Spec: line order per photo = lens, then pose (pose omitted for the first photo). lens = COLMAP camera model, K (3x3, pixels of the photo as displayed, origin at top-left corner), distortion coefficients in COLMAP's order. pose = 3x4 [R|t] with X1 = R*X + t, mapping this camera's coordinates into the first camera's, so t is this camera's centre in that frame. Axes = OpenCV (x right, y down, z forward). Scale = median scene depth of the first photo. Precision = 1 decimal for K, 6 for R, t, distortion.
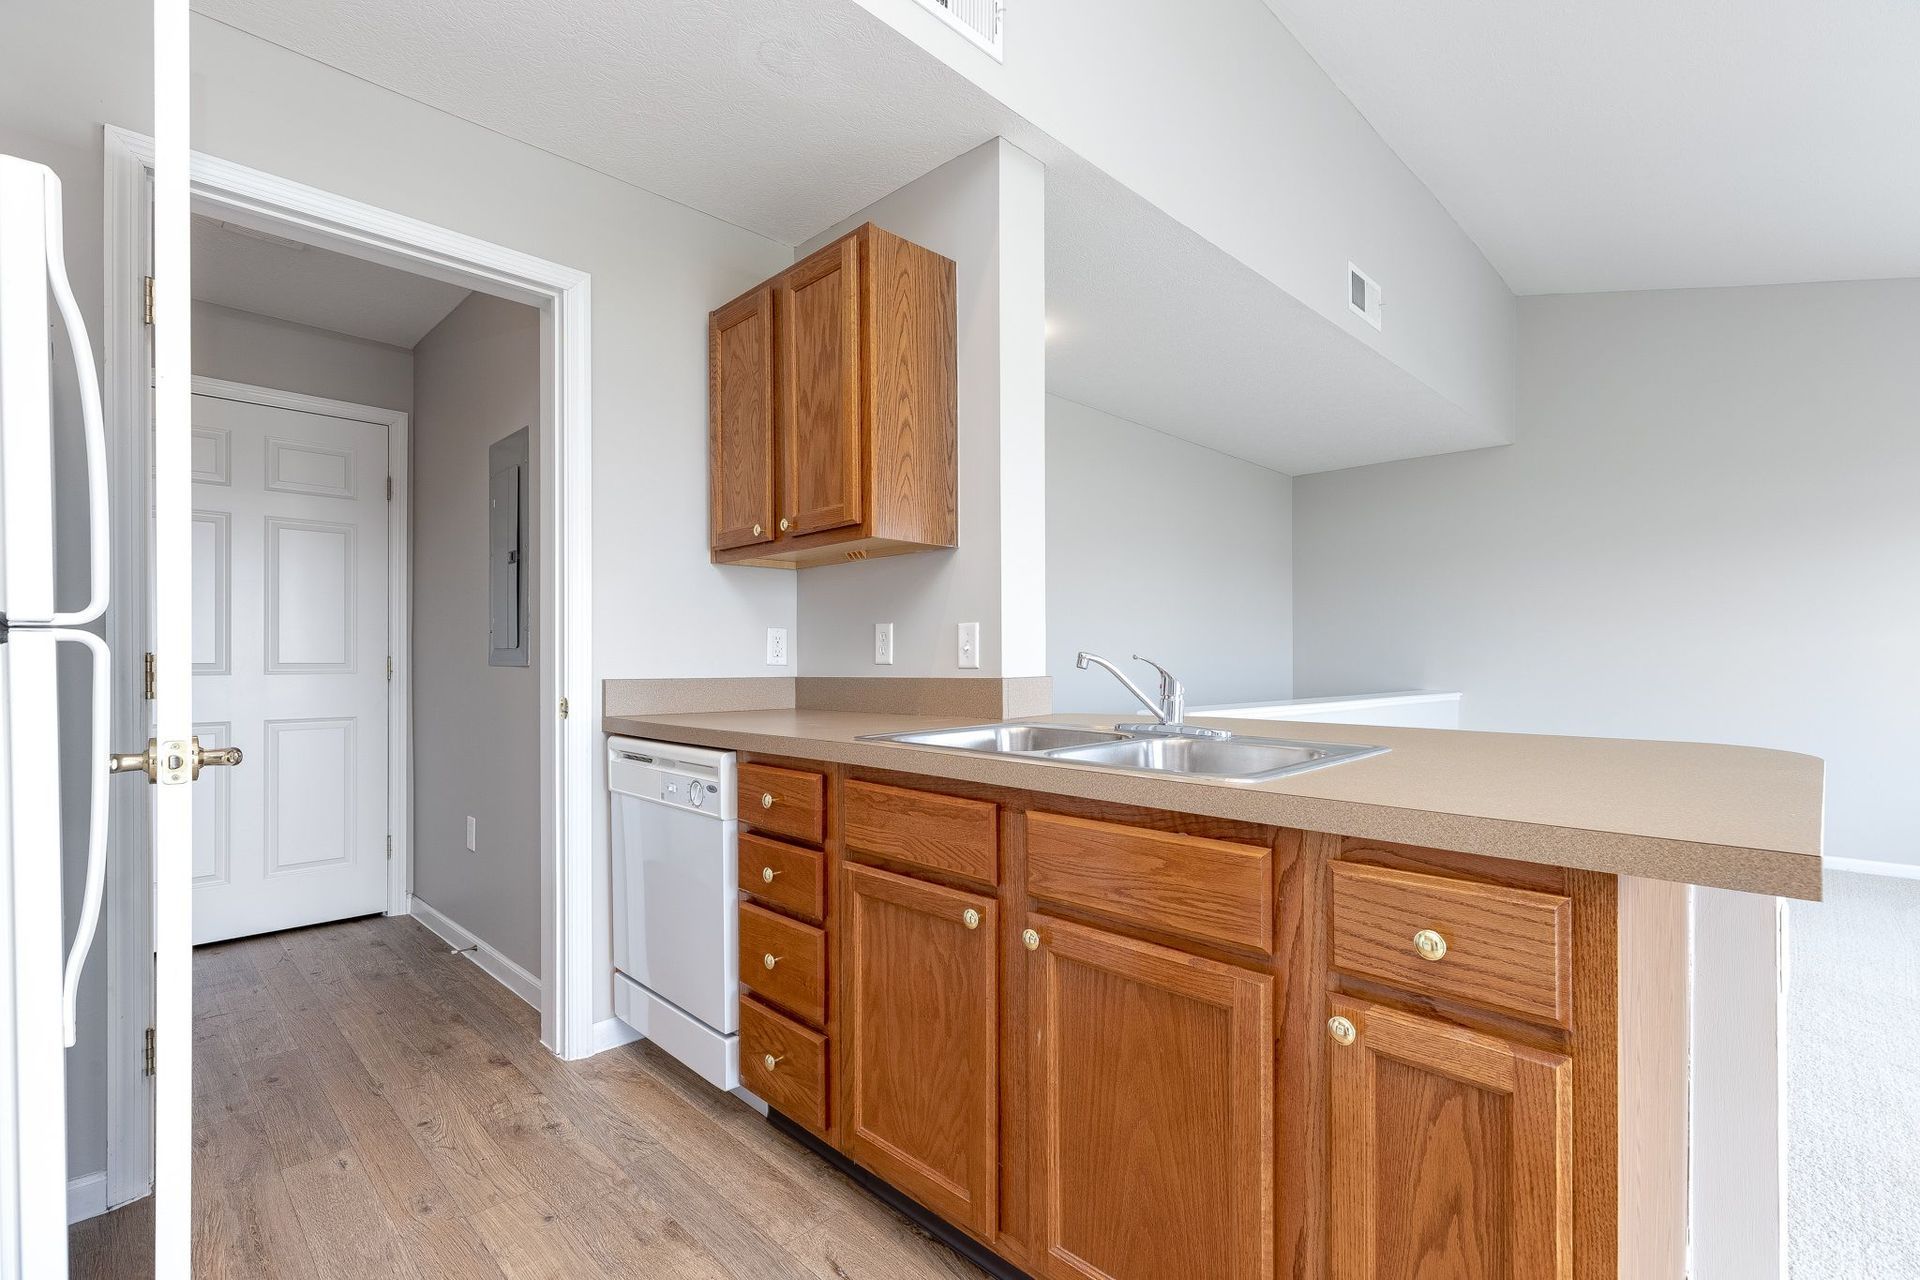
lens RADIAL K [[848.4, 0, 959.0], [0, 848.4, 646.0], [0, 0, 1]] dist [-0.013984, -0.002148]
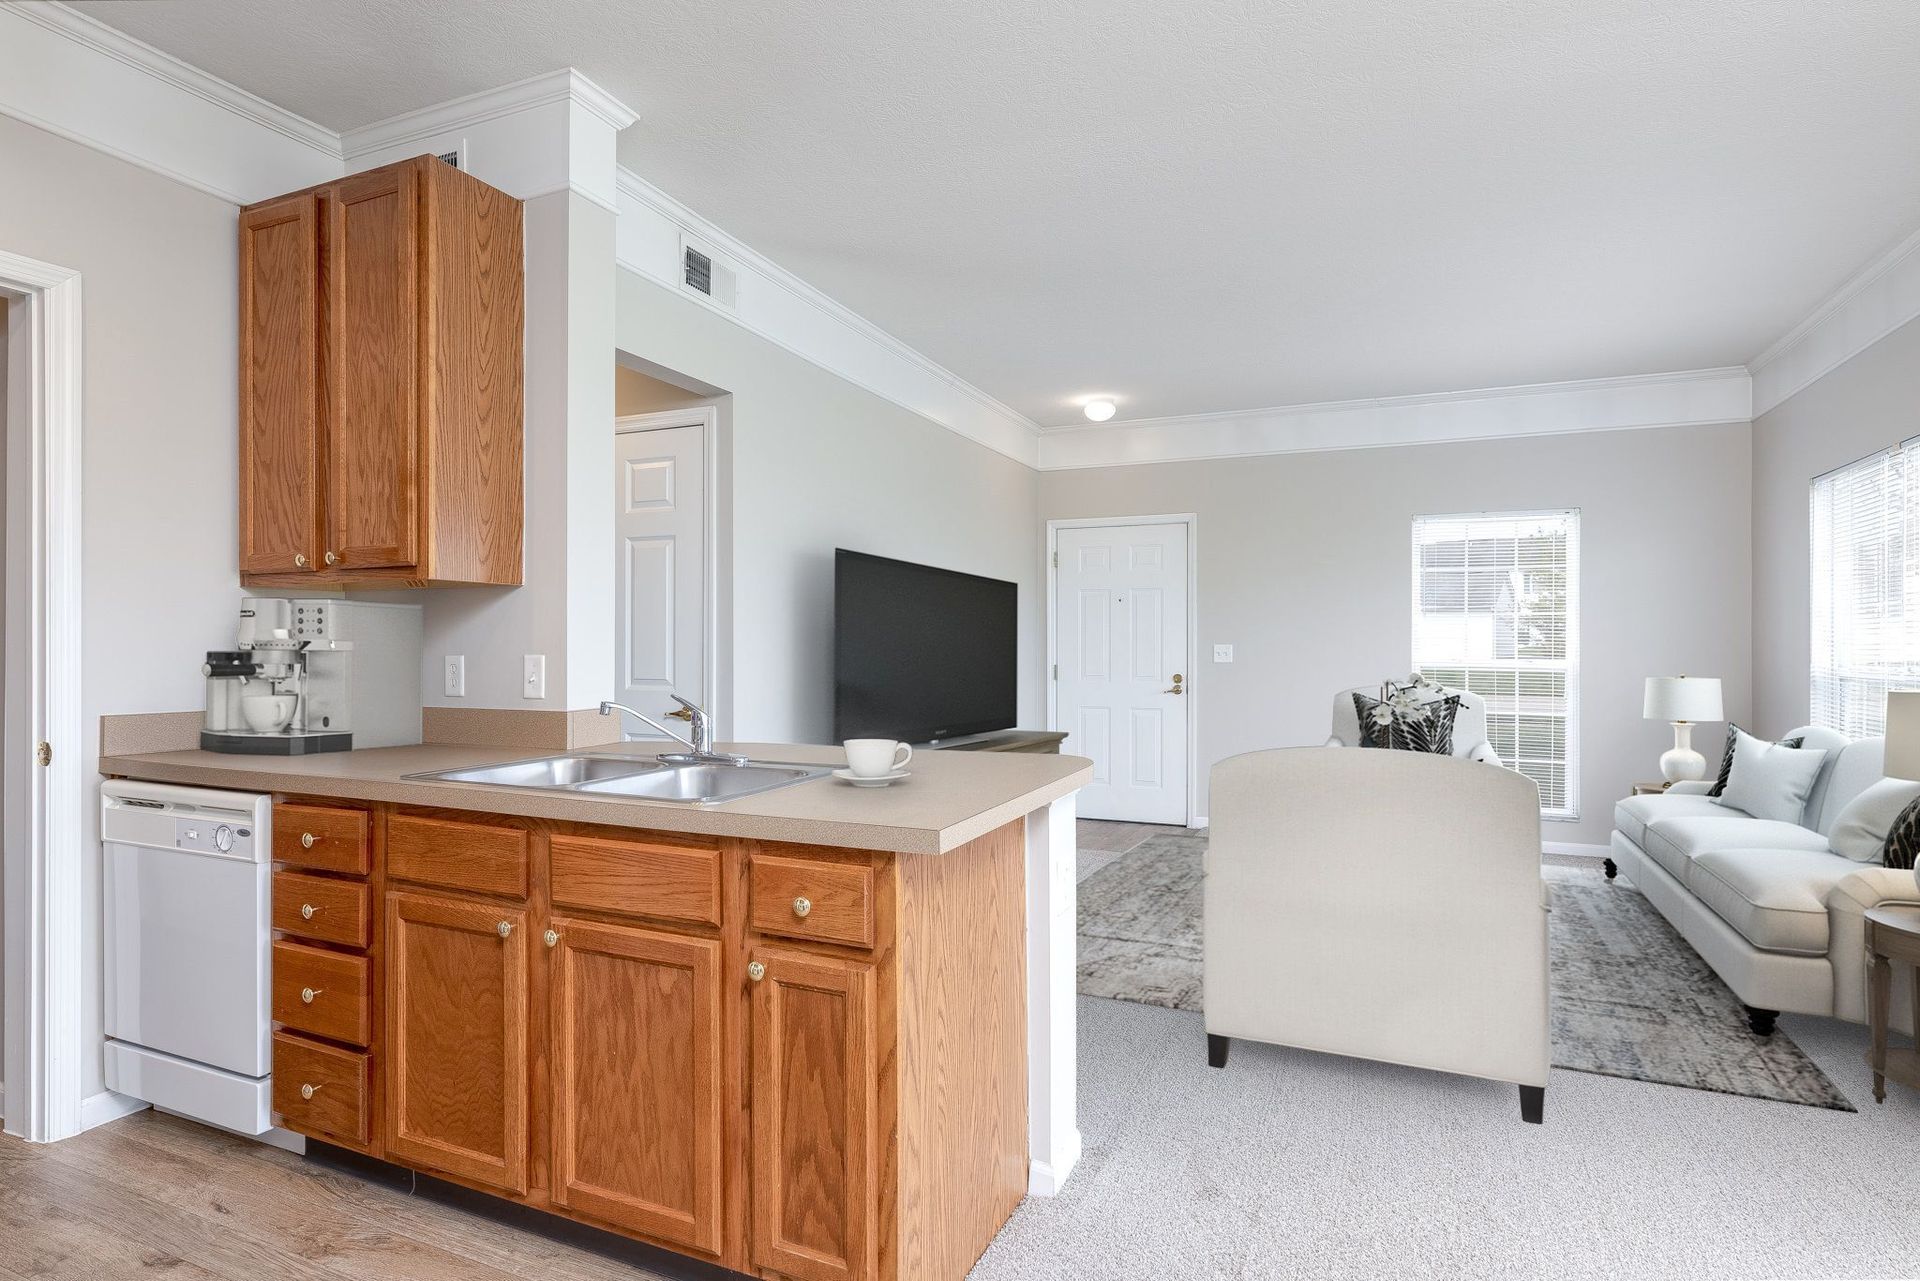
lens RADIAL K [[1043.3, 0, 965.5], [0, 1043.3, 637.6], [0, 0, 1]] dist [0.004706, 0.003882]
pose [[0.943329, 0.005288, 0.331817, 0.101561], [-0.007258, 0.999963, 0.004697, -0.072684], [-0.331779, -0.006840, 0.943332, -0.447145]]
